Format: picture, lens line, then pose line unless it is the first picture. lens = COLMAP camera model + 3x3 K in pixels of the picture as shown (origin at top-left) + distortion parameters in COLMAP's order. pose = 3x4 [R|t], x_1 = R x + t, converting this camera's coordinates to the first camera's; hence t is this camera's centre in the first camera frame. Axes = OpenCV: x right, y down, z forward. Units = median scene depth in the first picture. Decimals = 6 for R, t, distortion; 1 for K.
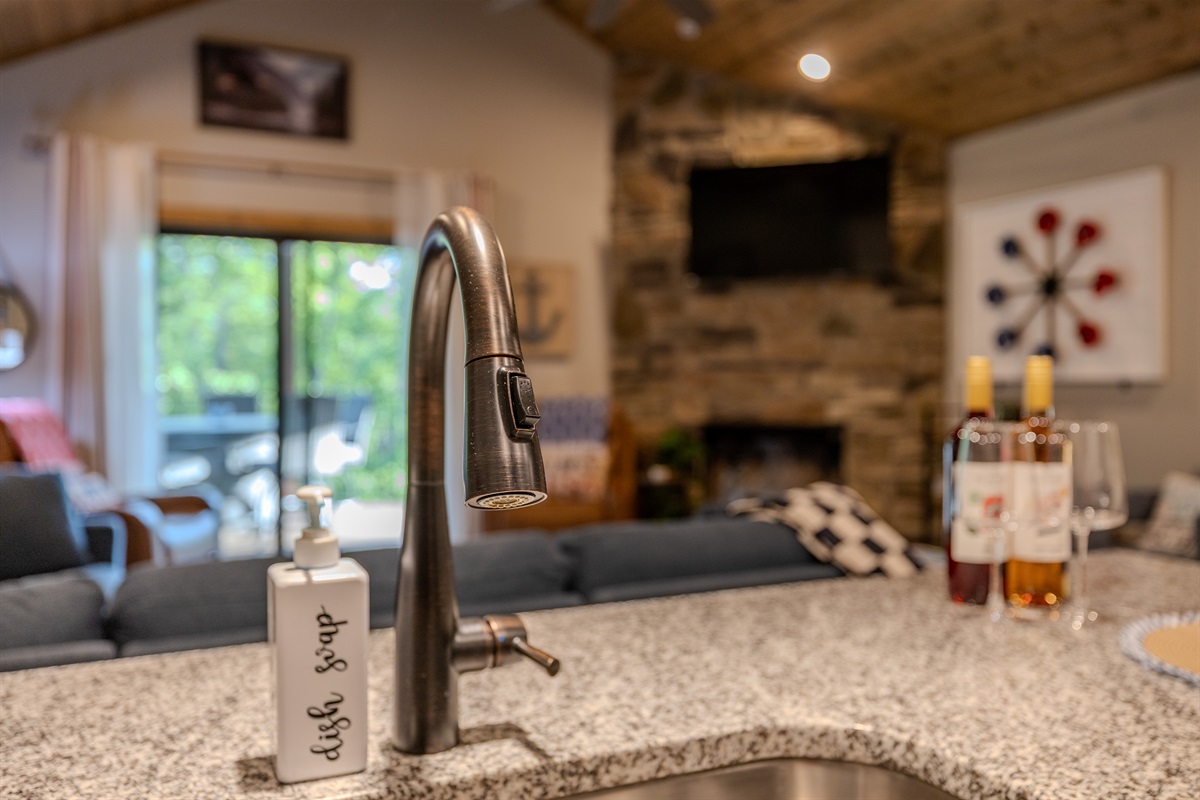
lens RADIAL K [[1051.4, 0, 600.4], [0, 1051.4, 396.8], [0, 0, 1]] dist [0.032751, 0.012217]
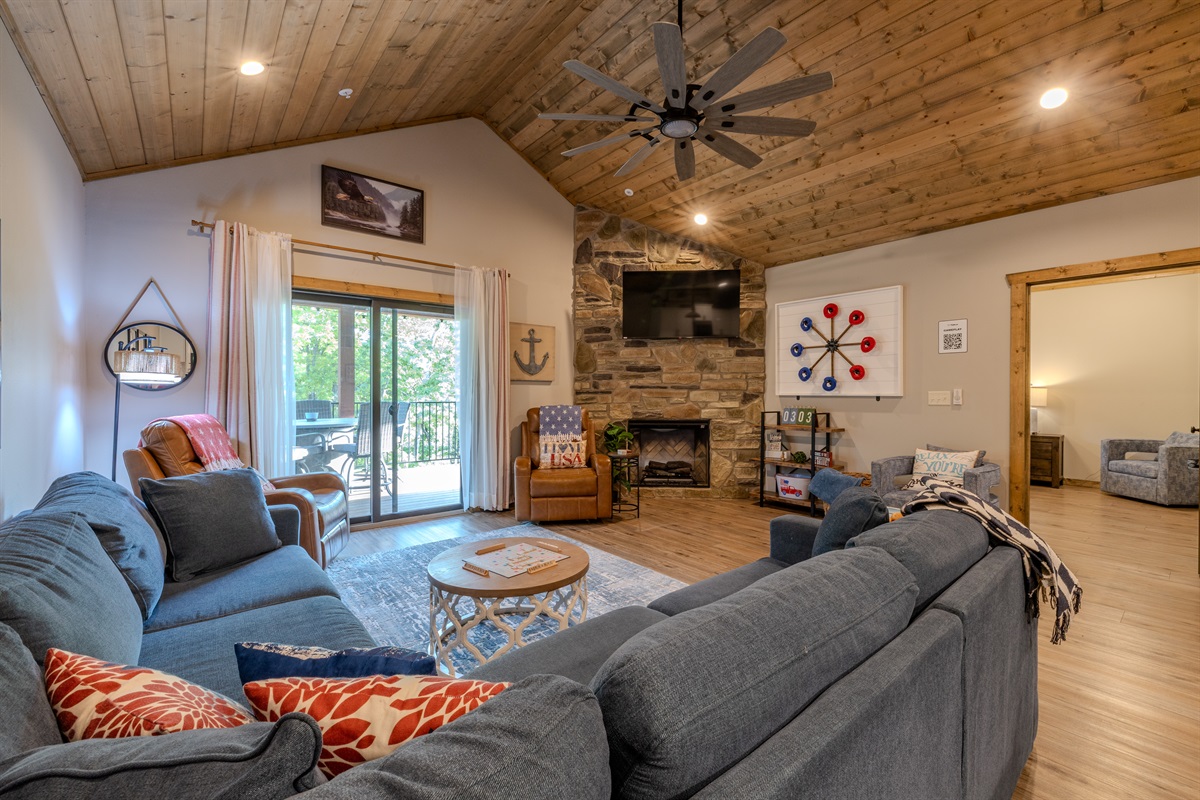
lens RADIAL K [[505.0, 0, 599.9], [0, 505.0, 394.7], [0, 0, 1]] dist [0.001452, -0.000327]
pose [[0.969767, -0.001237, 0.244031, -0.164120], [0.002557, 0.999984, -0.005090, -0.013306], [-0.244021, 0.005560, 0.969754, 0.212006]]
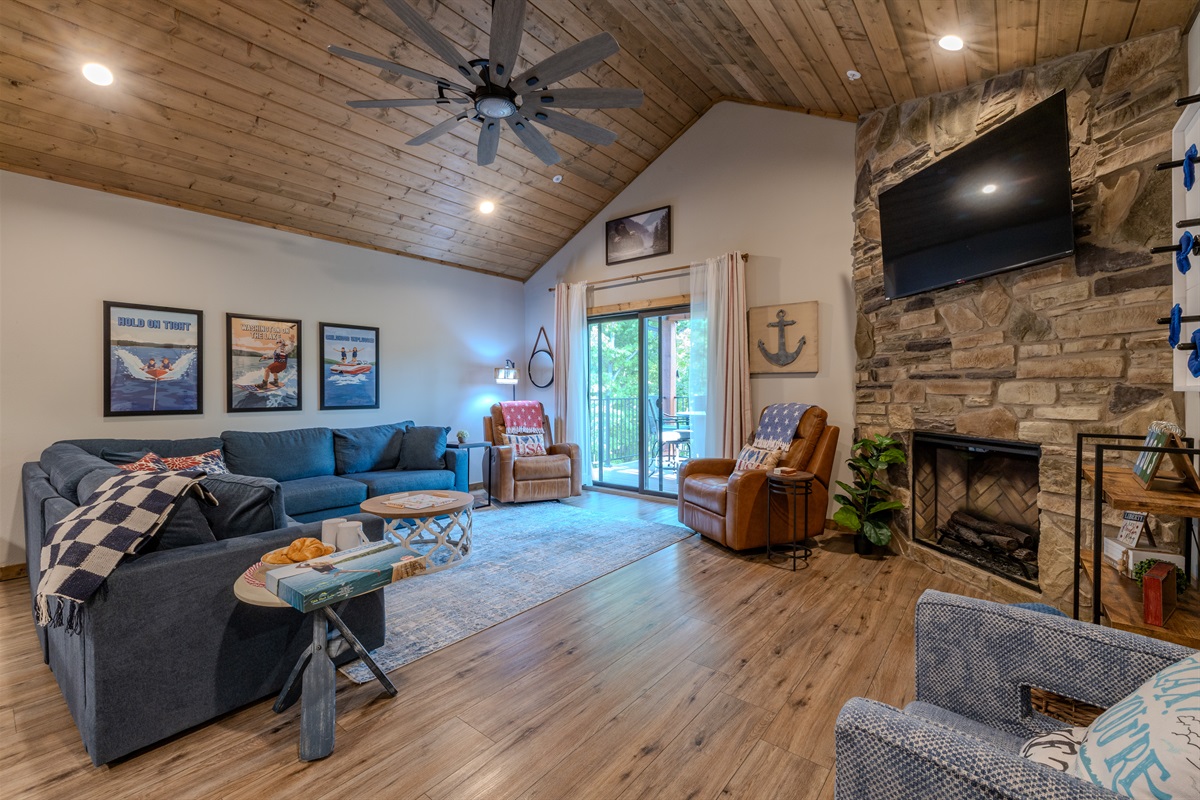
lens RADIAL K [[505.0, 0, 600.1], [0, 505.0, 396.0], [0, 0, 1]] dist [0.001452, -0.000327]
pose [[0.439954, 0.008746, -0.897978, 0.443885], [-0.003633, 0.999962, 0.007960, -0.014402], [0.898013, -0.000239, 0.439969, 0.526270]]
